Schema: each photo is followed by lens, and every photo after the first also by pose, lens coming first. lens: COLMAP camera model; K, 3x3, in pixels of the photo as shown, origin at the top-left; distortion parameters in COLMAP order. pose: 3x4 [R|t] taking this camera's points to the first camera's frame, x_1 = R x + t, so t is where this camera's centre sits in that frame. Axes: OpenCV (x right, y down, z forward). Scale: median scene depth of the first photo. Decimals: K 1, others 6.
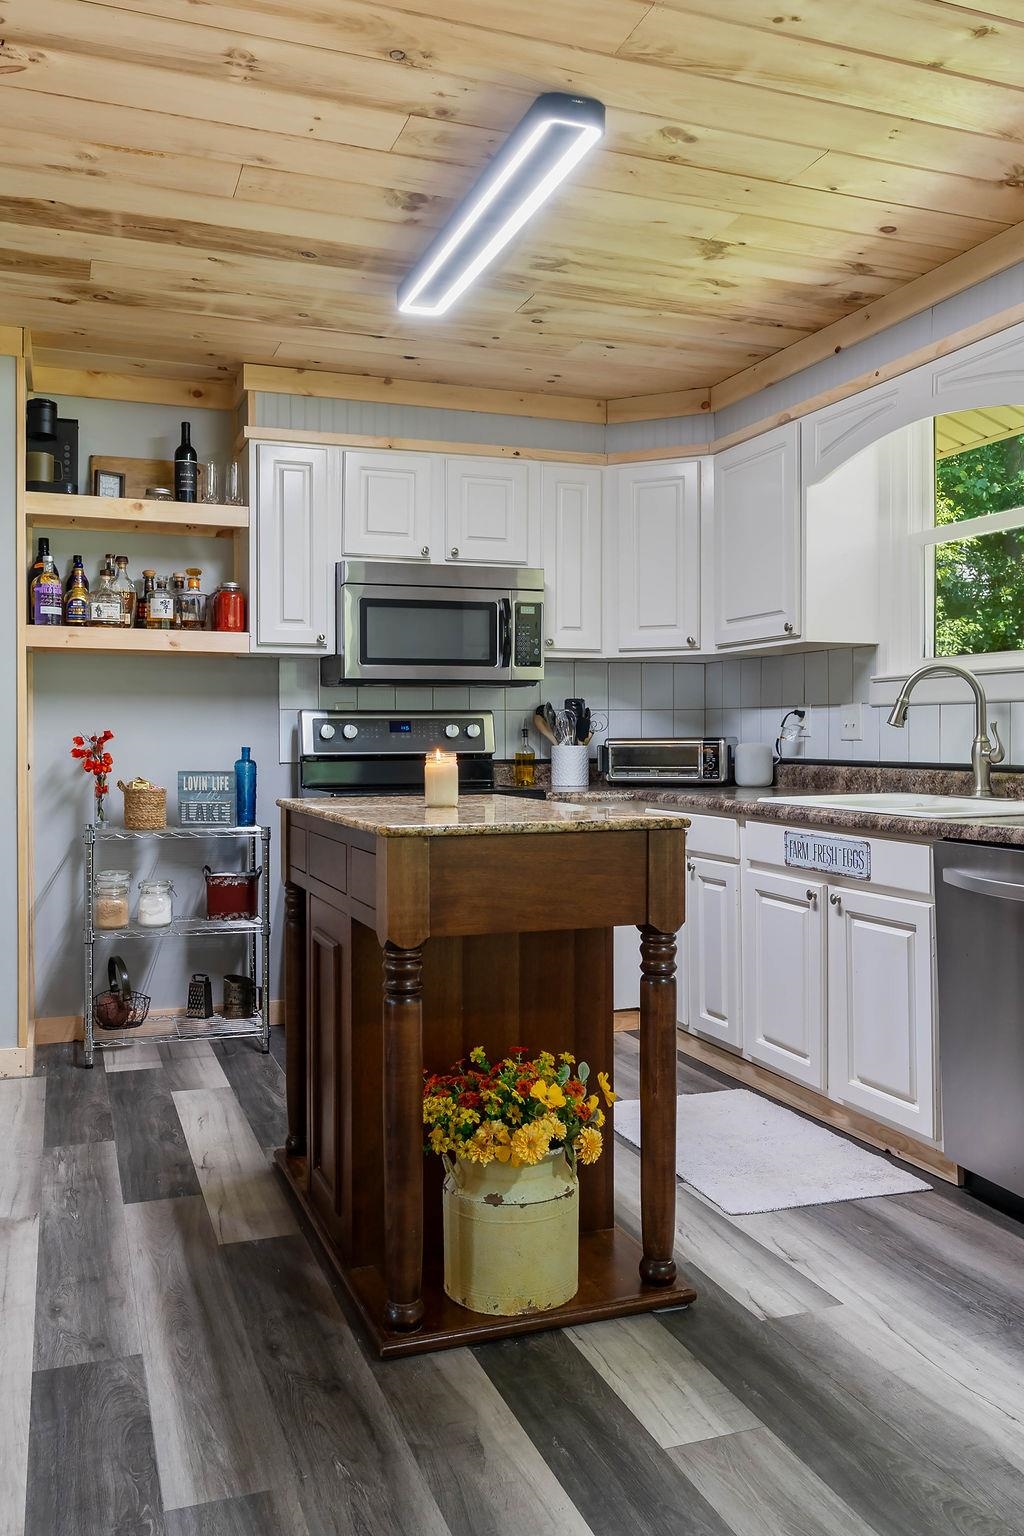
lens RADIAL K [[1232.3, 0, 519.3], [0, 1232.3, 752.4], [0, 0, 1]] dist [-0.000121, -0.001530]
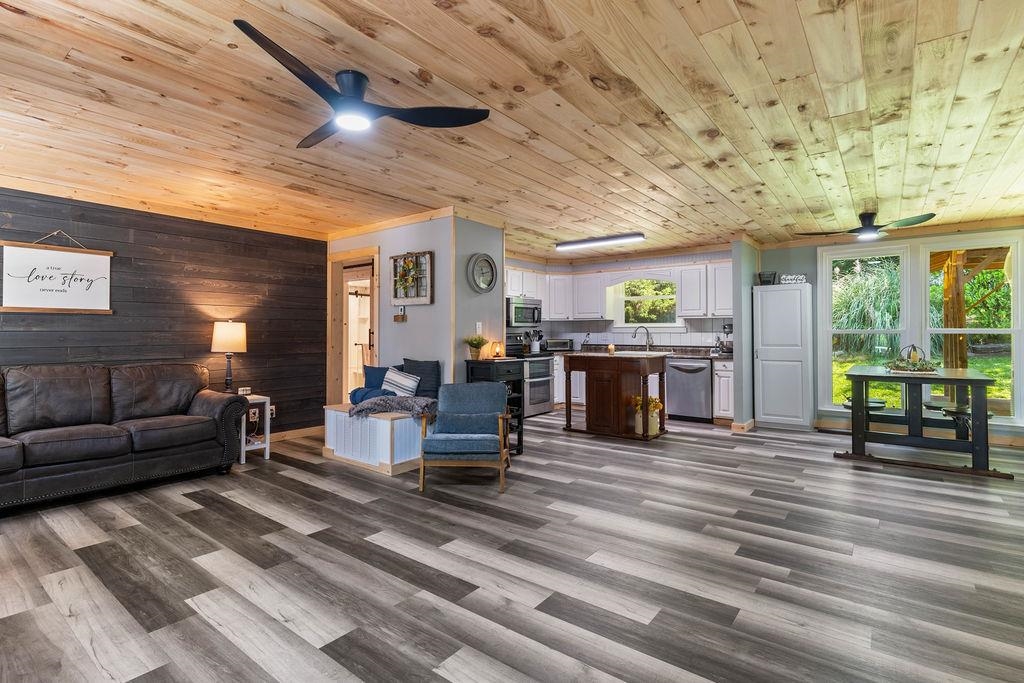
lens RADIAL K [[491.3, 0, 509.6], [0, 491.3, 327.7], [0, 0, 1]] dist [0.000326, -0.000805]
pose [[0.848019, 0.005015, 0.529943, -1.040550], [0.007461, 0.999743, -0.021399, -0.020250], [-0.529914, 0.022101, 0.847763, -0.392049]]
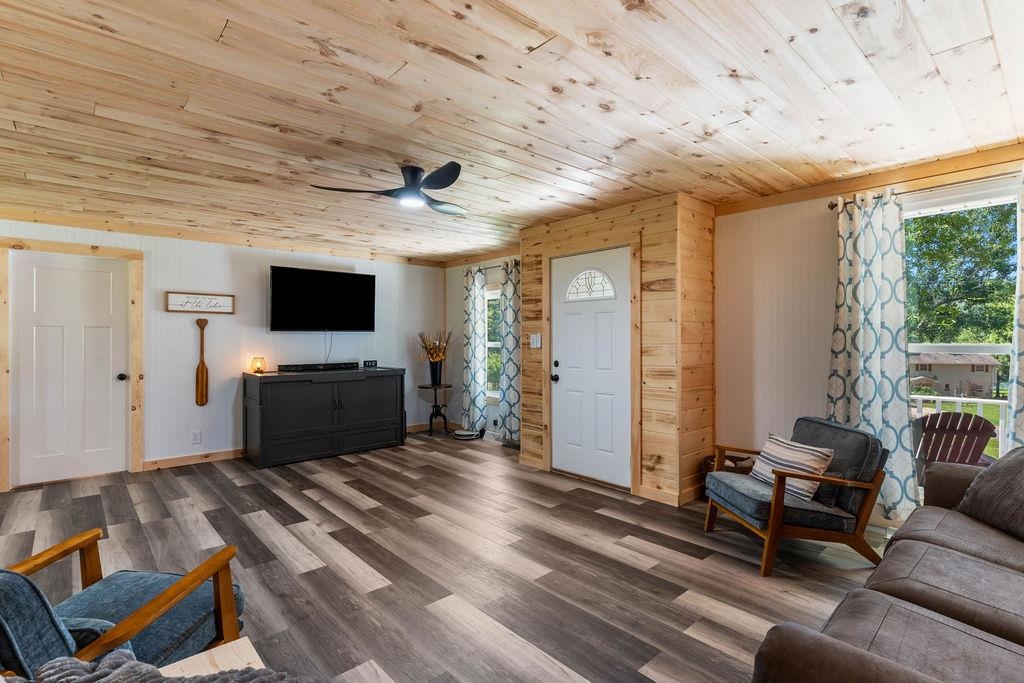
lens RADIAL K [[491.3, 0, 519.7], [0, 491.3, 340.5], [0, 0, 1]] dist [0.000326, -0.000805]
pose [[-0.924109, 0.000475, -0.382129, -0.760959], [-0.004135, 0.999928, 0.011243, -0.058768], [0.382107, 0.011970, -0.924041, 0.934763]]
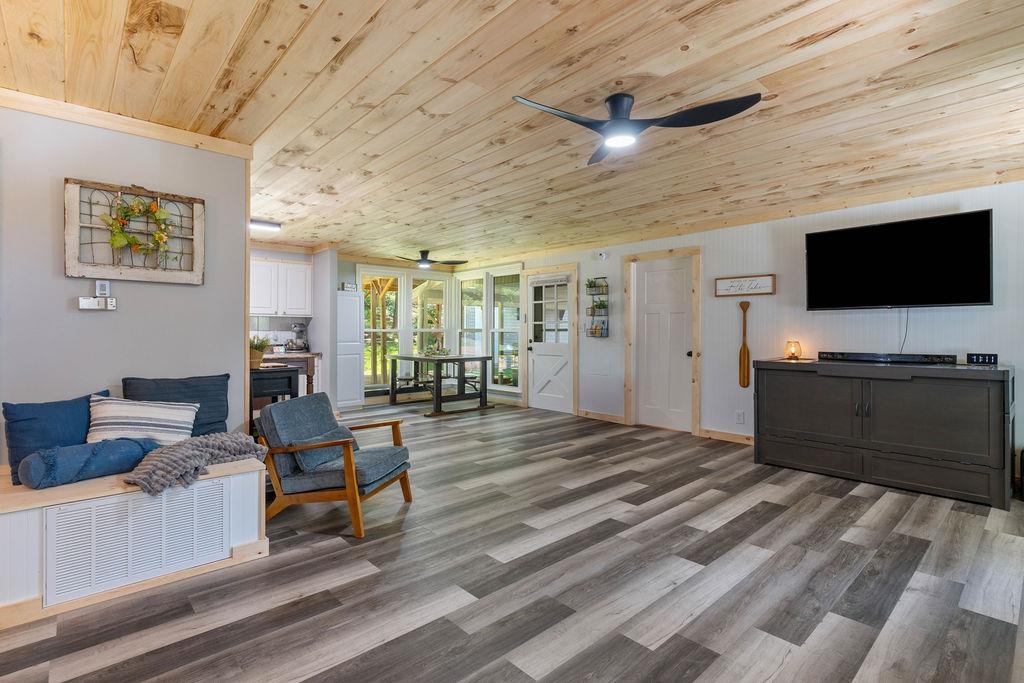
lens RADIAL K [[491.3, 0, 507.2], [0, 491.3, 331.7], [0, 0, 1]] dist [0.000326, -0.000805]
pose [[-0.371745, -0.000735, 0.928335, -1.413018], [0.009877, 0.999940, 0.004747, -0.031614], [-0.928282, 0.010934, -0.371715, 0.519989]]
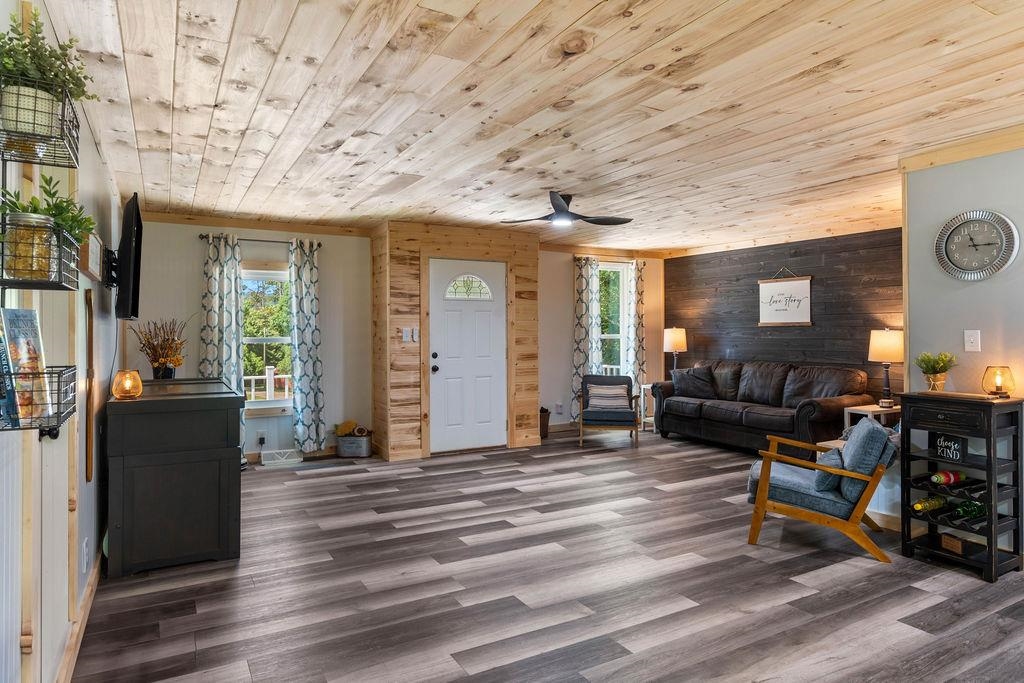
lens RADIAL K [[605.4, 0, 507.0], [0, 605.4, 327.9], [0, 0, 1]] dist [-0.002154, 0.004978]
pose [[0.161458, -0.008514, -0.986843, 0.236638], [-0.007537, 0.999923, -0.009860, -0.048250], [0.986851, 0.009029, 0.161381, -0.130455]]
